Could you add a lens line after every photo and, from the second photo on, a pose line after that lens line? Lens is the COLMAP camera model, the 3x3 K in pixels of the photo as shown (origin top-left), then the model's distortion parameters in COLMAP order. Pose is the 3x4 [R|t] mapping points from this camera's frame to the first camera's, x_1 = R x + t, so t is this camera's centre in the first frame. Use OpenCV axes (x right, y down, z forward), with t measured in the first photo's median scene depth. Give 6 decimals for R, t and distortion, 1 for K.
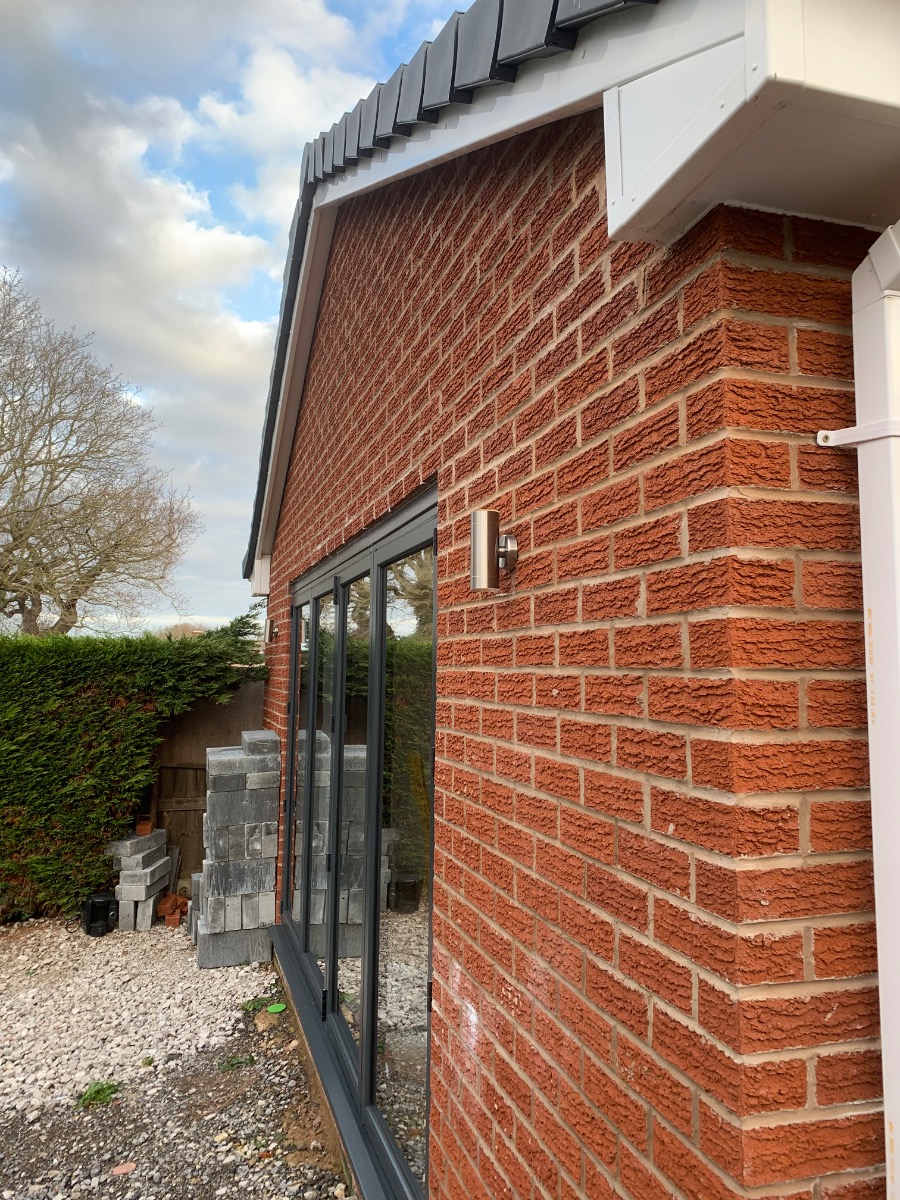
lens RADIAL K [[918.0, 0, 452.6], [0, 918.0, 597.9], [0, 0, 1]] dist [0.042791, -0.044072]
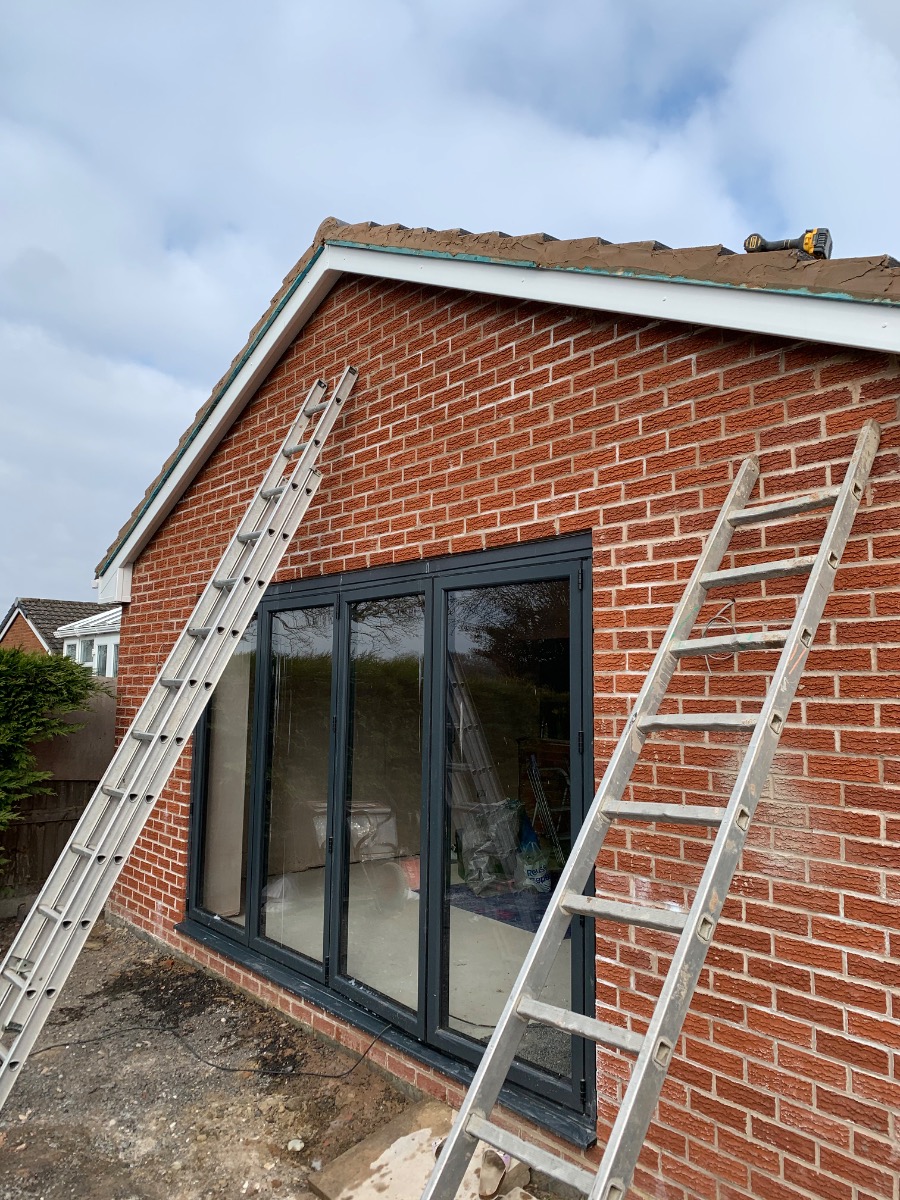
lens RADIAL K [[918.0, 0, 455.1], [0, 918.0, 600.1], [0, 0, 1]] dist [0.042791, -0.044072]
pose [[0.925840, 0.020509, 0.377360, -1.027502], [-0.019131, 0.999790, -0.007400, -0.023611], [-0.377432, -0.000368, 0.926037, -0.271472]]
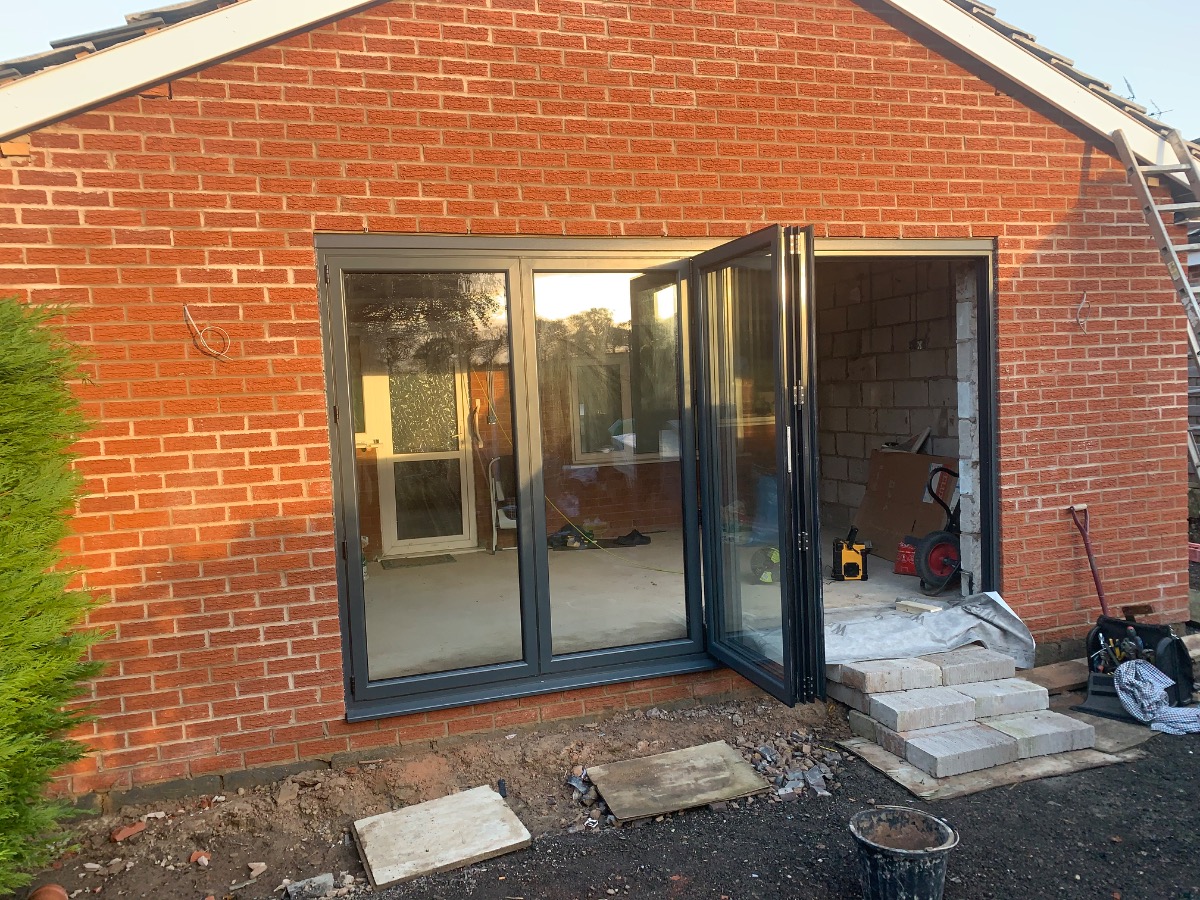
lens RADIAL K [[918.0, 0, 599.0], [0, 918.0, 455.1], [0, 0, 1]] dist [0.042791, -0.044072]
pose [[-0.042380, -0.074965, 0.996285, -2.886518], [-0.027221, 0.996898, 0.073853, 0.302436], [-0.998731, -0.023989, -0.044289, 2.765398]]
